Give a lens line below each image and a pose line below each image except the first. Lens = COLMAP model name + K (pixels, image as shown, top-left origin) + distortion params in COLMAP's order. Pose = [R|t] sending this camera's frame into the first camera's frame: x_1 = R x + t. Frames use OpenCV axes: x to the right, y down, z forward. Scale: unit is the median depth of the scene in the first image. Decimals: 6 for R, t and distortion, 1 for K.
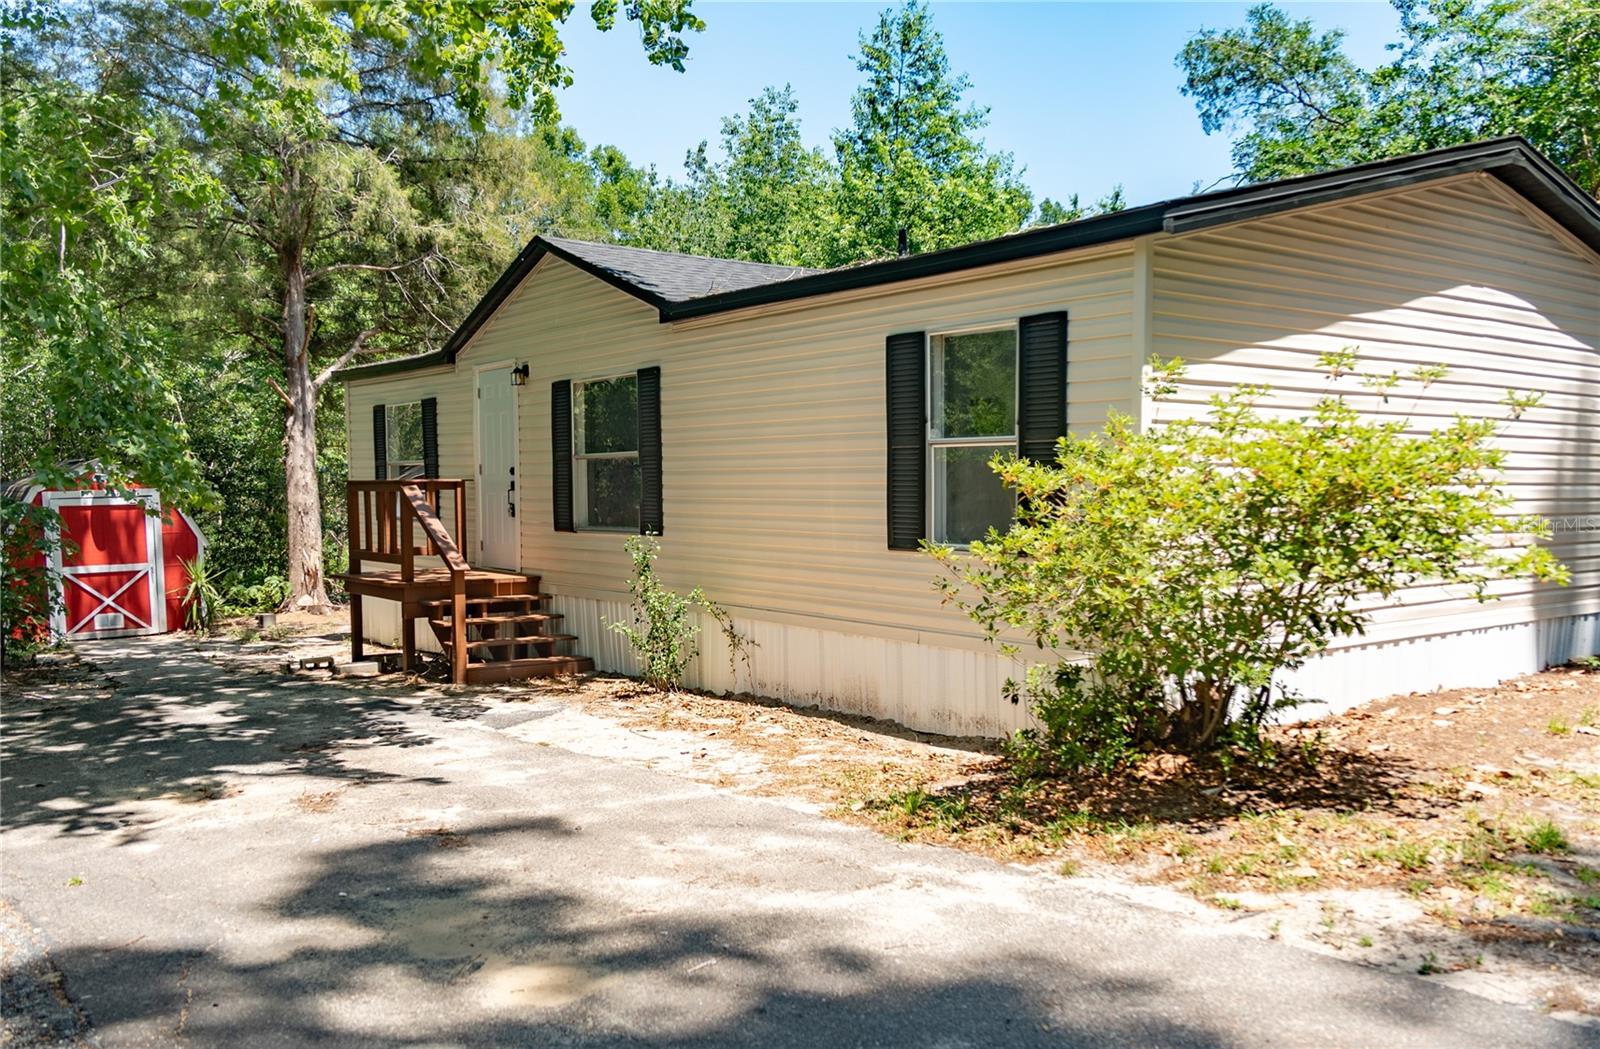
lens RADIAL K [[1323.8, 0, 777.4], [0, 1323.8, 577.6], [0, 0, 1]] dist [0.009086, 0.013820]
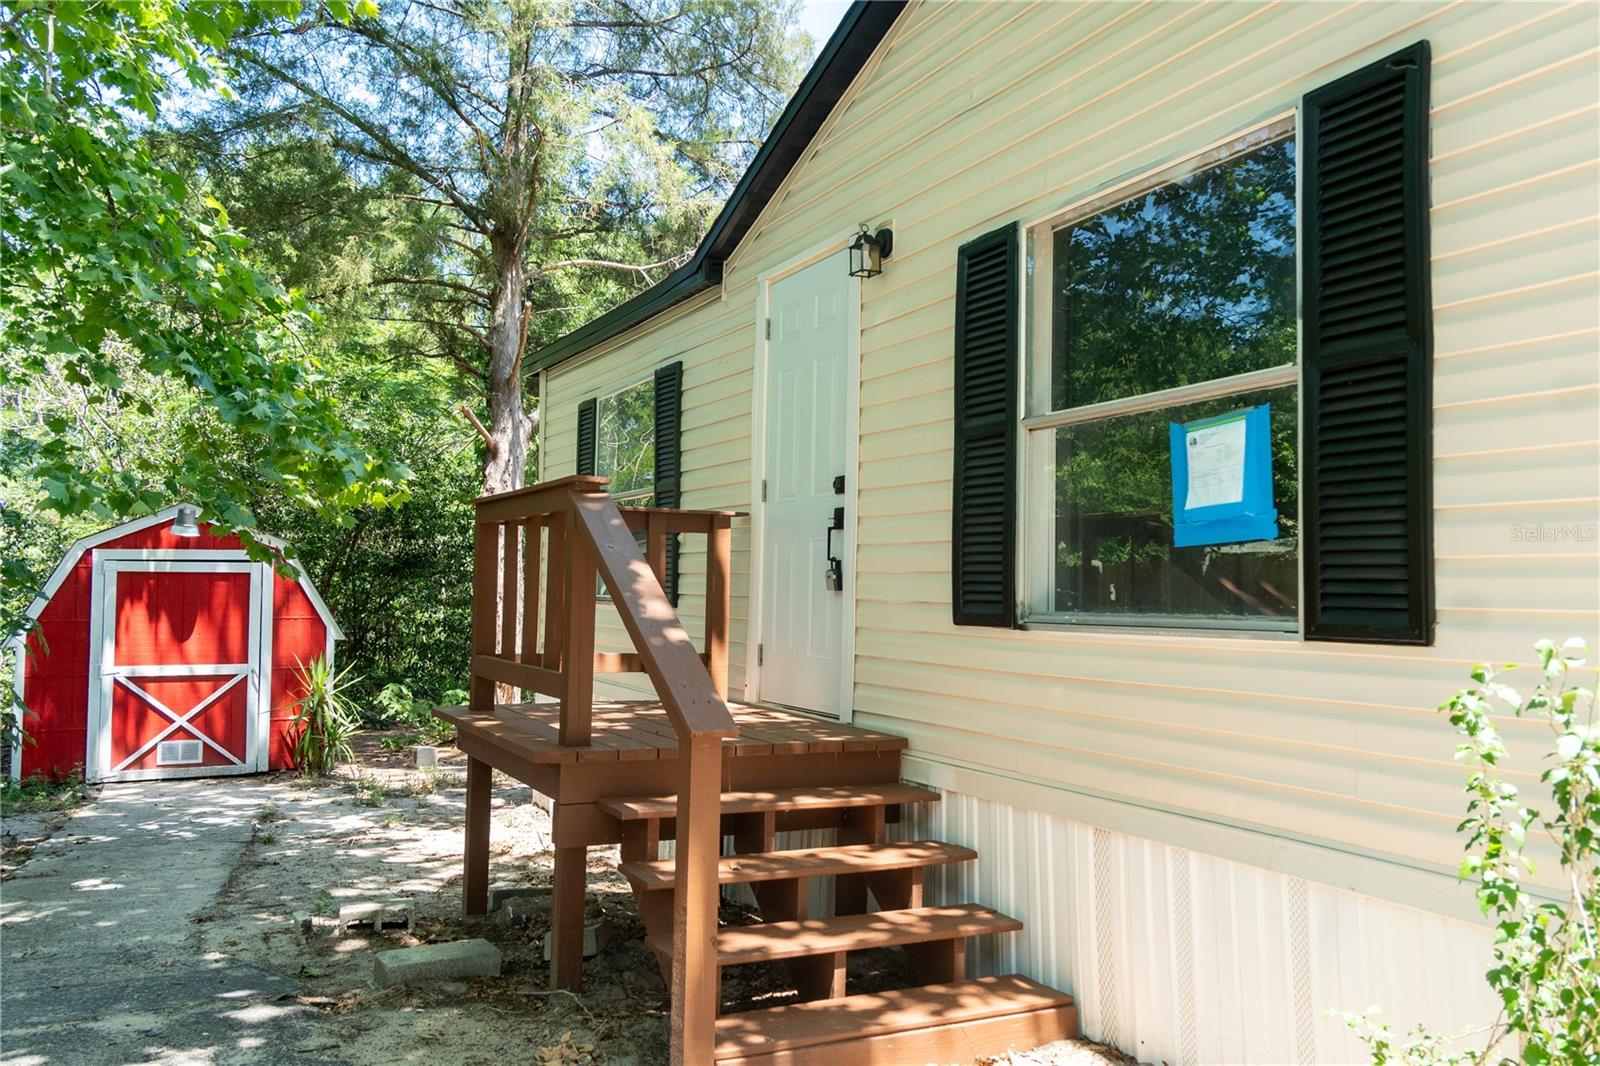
lens RADIAL K [[1240.7, 0, 809.9], [0, 1240.7, 534.5], [0, 0, 1]] dist [0.007640, 0.012531]
pose [[0.986795, 0.018598, -0.160901, -0.213662], [-0.038236, 0.992058, -0.119829, -0.022548], [0.157395, 0.124399, 0.979669, 0.892813]]
